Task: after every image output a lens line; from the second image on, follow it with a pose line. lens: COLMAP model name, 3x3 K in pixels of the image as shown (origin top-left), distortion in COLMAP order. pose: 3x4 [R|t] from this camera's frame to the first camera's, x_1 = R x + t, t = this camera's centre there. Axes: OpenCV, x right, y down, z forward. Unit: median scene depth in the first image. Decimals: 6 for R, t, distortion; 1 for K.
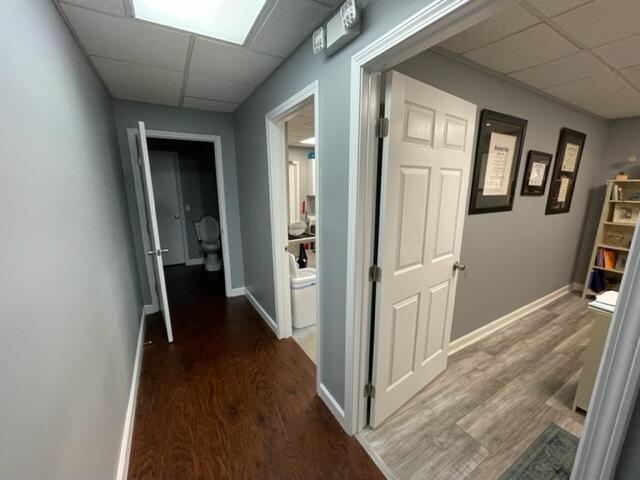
lens RADIAL K [[259.5, 0, 321.0], [0, 259.5, 240.8], [0, 0, 1]] dist [-0.004095, 0.000239]
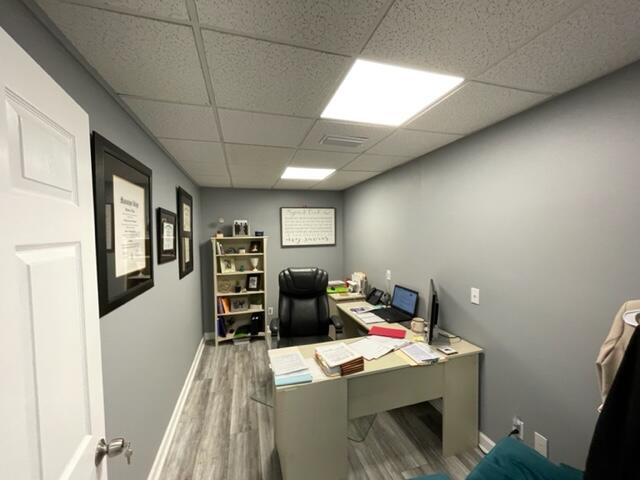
lens RADIAL K [[259.5, 0, 320.4], [0, 259.5, 242.1], [0, 0, 1]] dist [-0.004095, 0.000239]
pose [[0.243713, -0.039981, 0.969023, 0.141683], [0.220002, 0.975383, -0.015087, -0.115311], [-0.944565, 0.216864, 0.246509, 0.326731]]
